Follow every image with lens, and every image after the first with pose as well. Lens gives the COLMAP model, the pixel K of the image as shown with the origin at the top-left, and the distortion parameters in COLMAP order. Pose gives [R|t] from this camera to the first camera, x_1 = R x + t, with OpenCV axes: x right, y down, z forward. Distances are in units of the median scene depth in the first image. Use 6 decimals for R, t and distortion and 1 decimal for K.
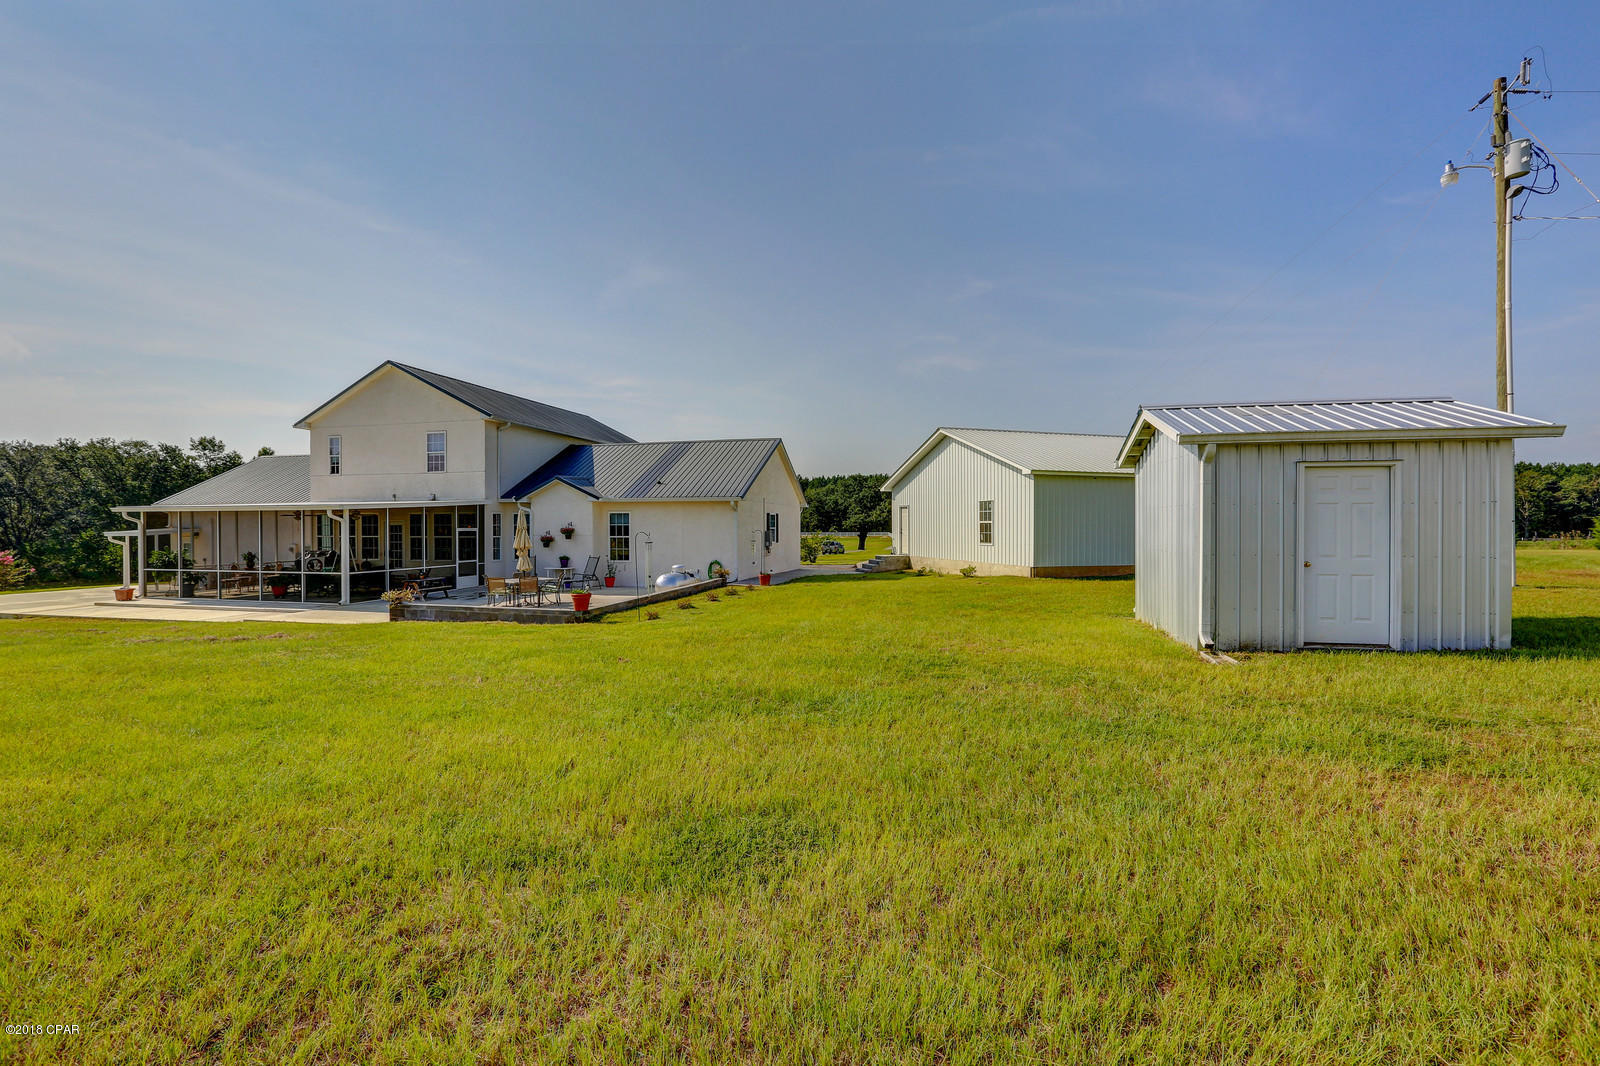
lens RADIAL K [[778.4, 0, 800.0], [0, 778.4, 533.0], [0, 0, 1]] dist [-0.039093, 0.000850]
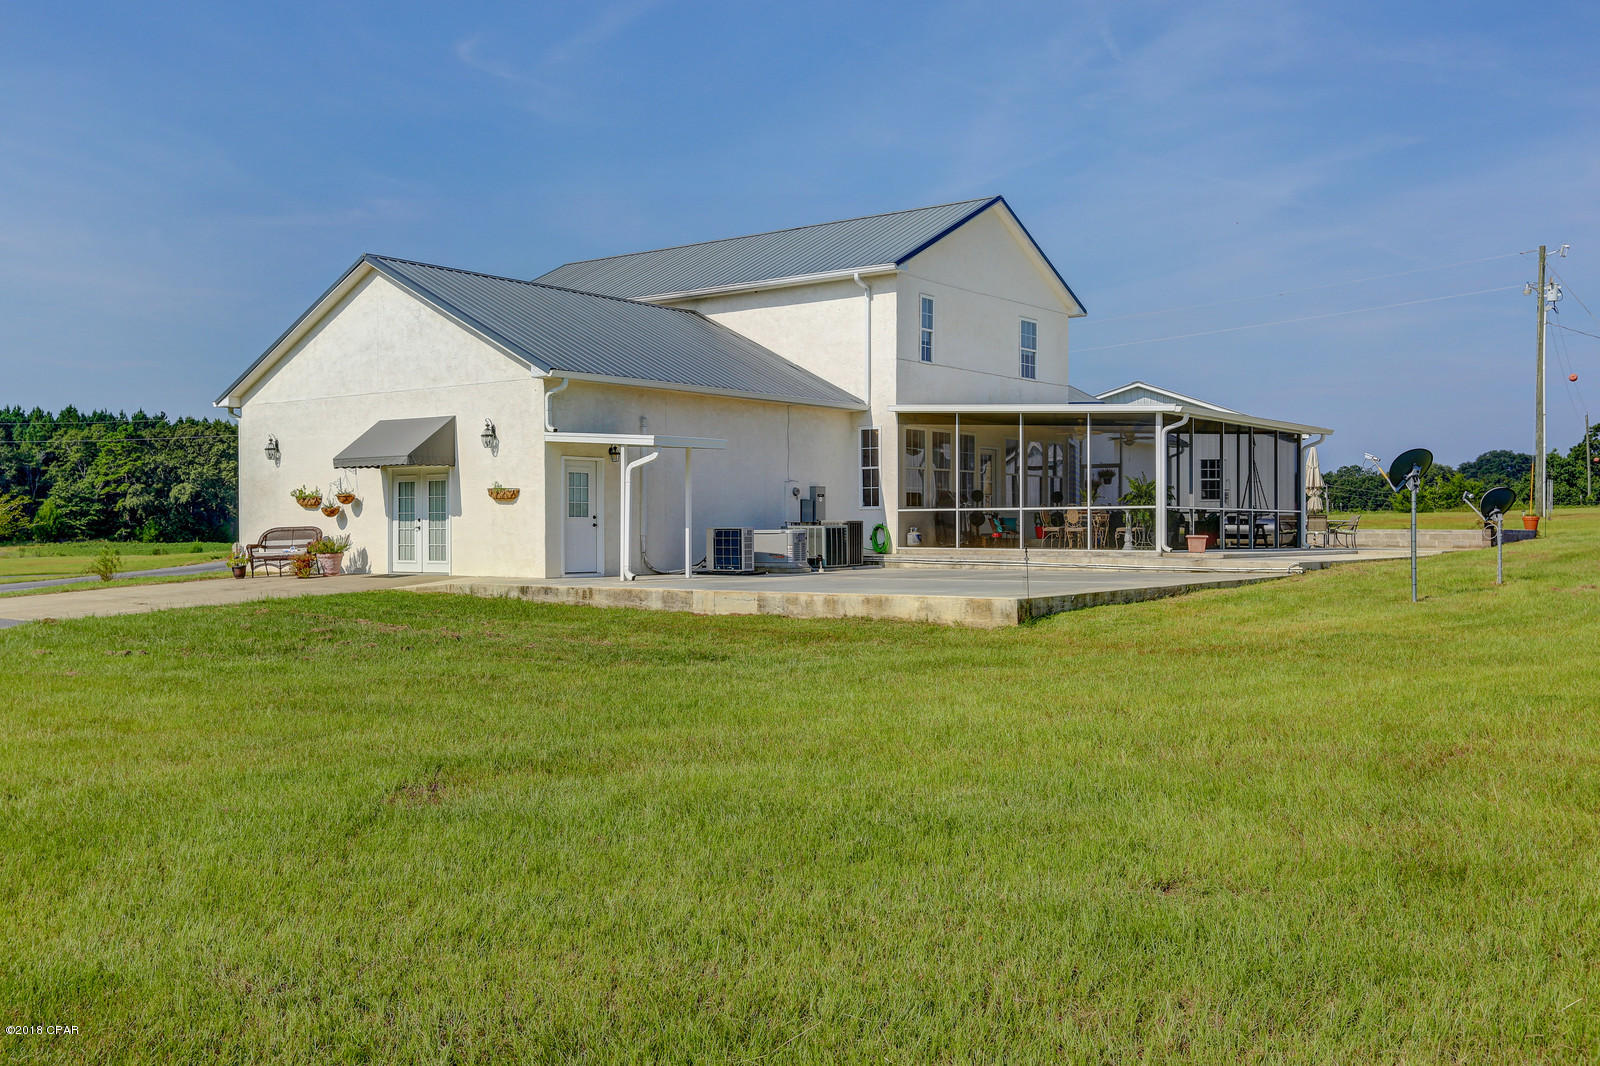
lens RADIAL K [[1558.8, 0, 800.0], [0, 1558.8, 533.0], [0, 0, 1]] dist [0.066049, -0.000792]
pose [[0.409787, 0.007584, 0.912150, -1.889064], [-0.008007, 0.999957, -0.004716, 0.071600], [-0.912146, -0.005371, 0.409830, 0.621055]]
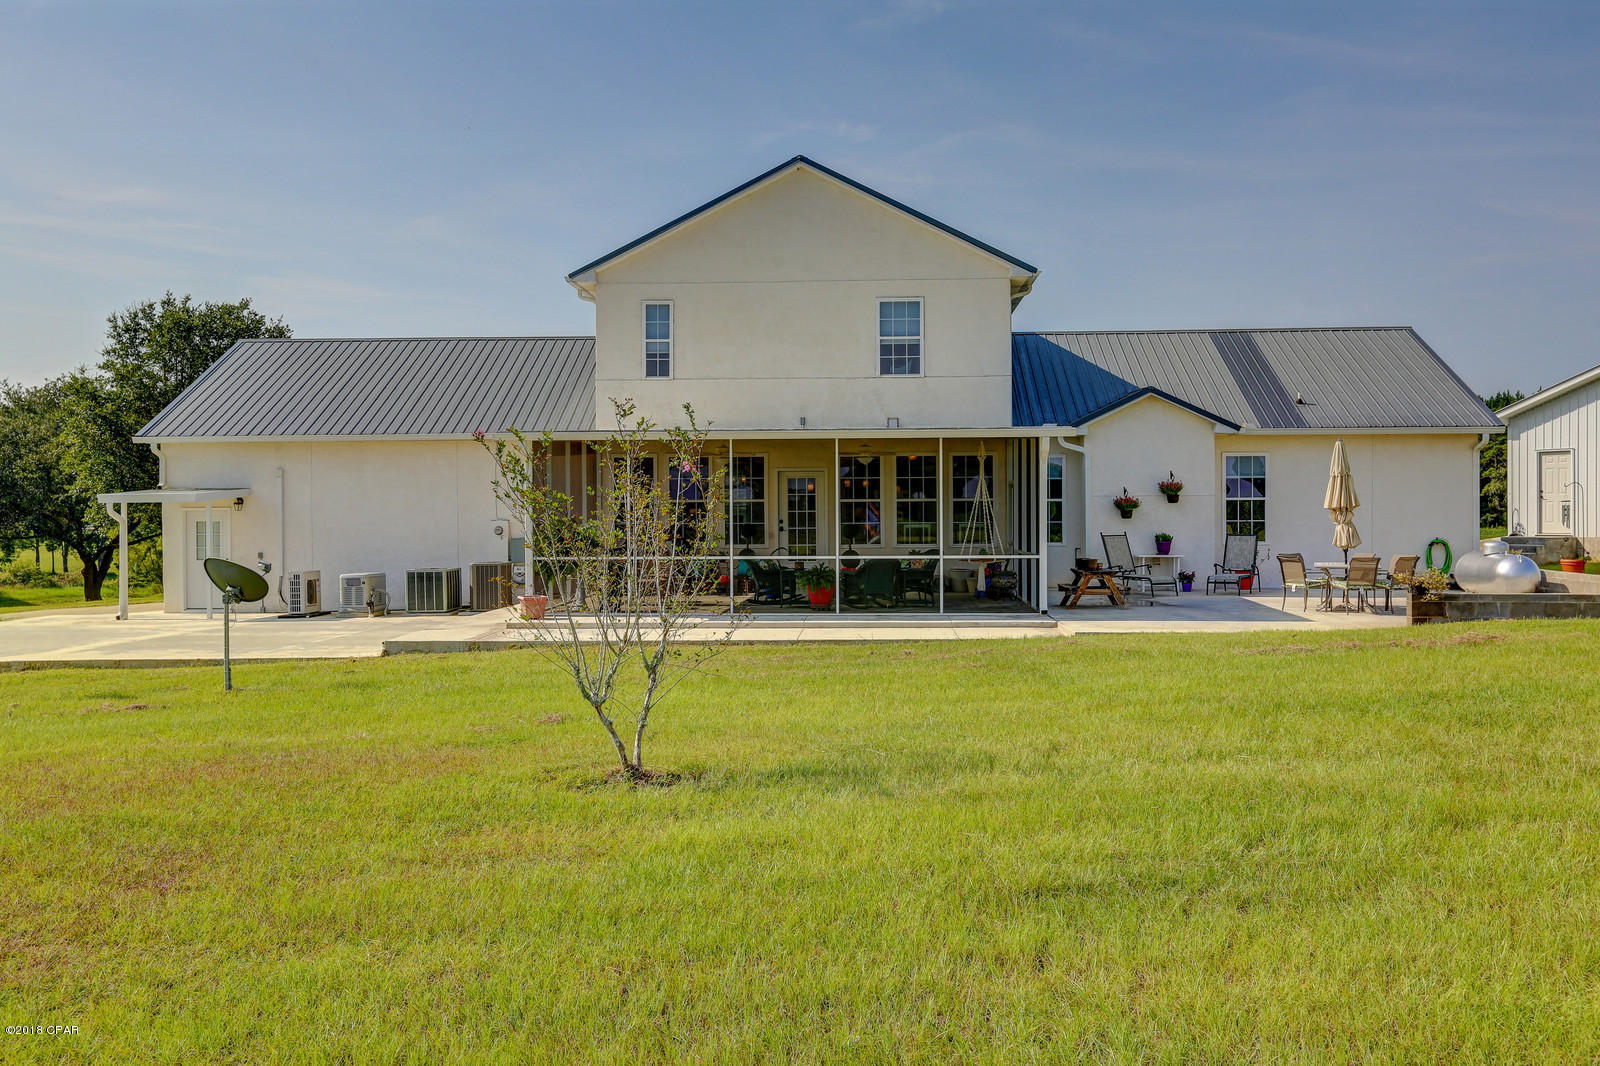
lens RADIAL K [[1558.8, 0, 800.0], [0, 1558.8, 533.0], [0, 0, 1]] dist [0.066049, -0.000792]
pose [[0.979616, -0.005216, 0.200810, -0.768412], [0.005689, 0.999982, -0.001780, 0.029523], [-0.200797, 0.002886, 0.979629, -0.021664]]
